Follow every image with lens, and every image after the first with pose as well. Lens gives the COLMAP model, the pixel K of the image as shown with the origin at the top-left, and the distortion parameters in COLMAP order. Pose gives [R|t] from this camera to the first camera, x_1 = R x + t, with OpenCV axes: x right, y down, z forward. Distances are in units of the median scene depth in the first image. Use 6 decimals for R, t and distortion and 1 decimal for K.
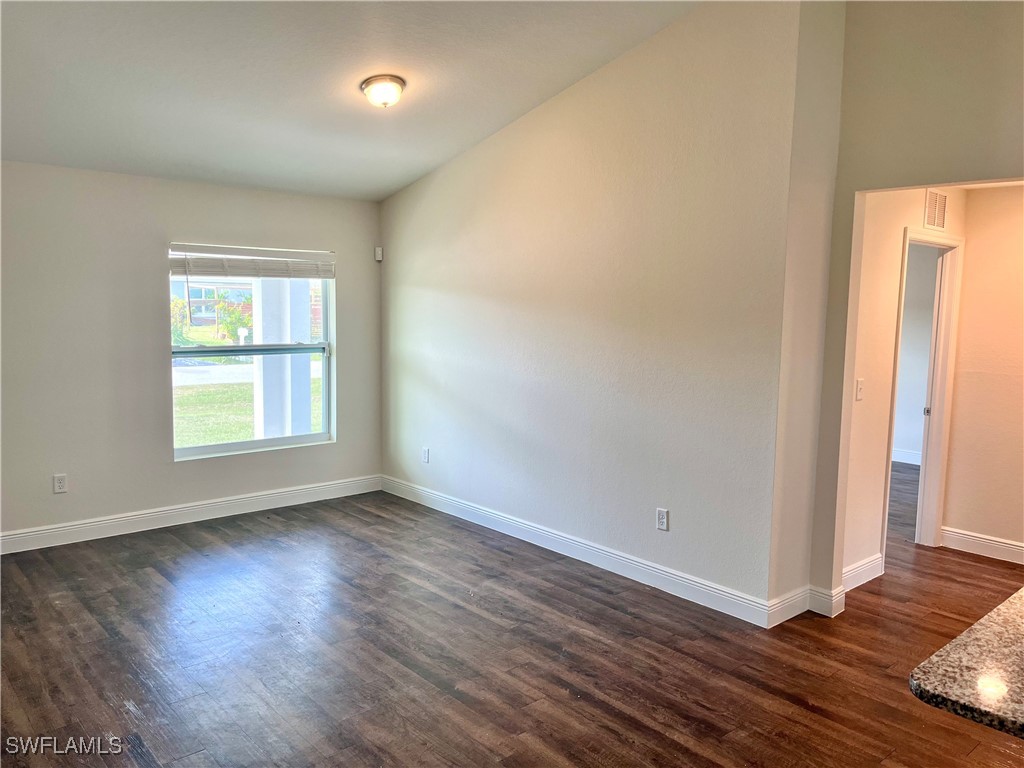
lens RADIAL K [[779.9, 0, 509.8], [0, 779.9, 378.8], [0, 0, 1]] dist [0.004463, -0.006992]
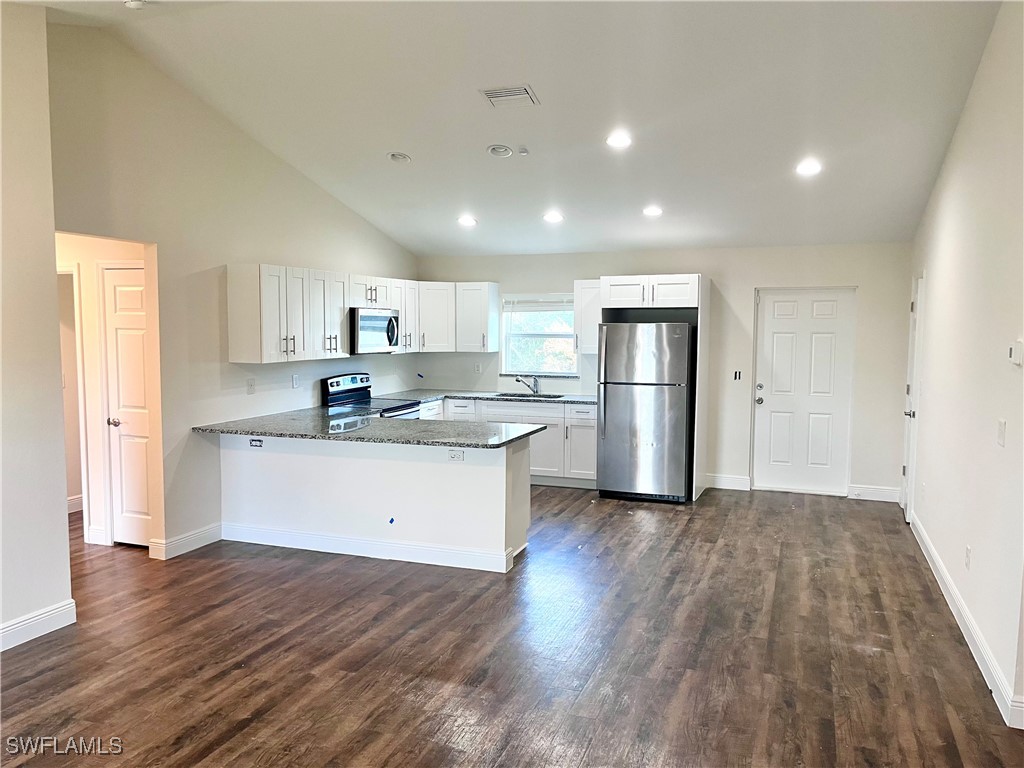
lens RADIAL K [[779.9, 0, 512.0], [0, 779.9, 384.0], [0, 0, 1]] dist [0.004463, -0.006992]
pose [[-0.473280, -0.093672, 0.875918, -1.062040], [0.073035, 0.986735, 0.144986, -0.149747], [-0.877879, 0.132591, -0.460160, 1.090620]]
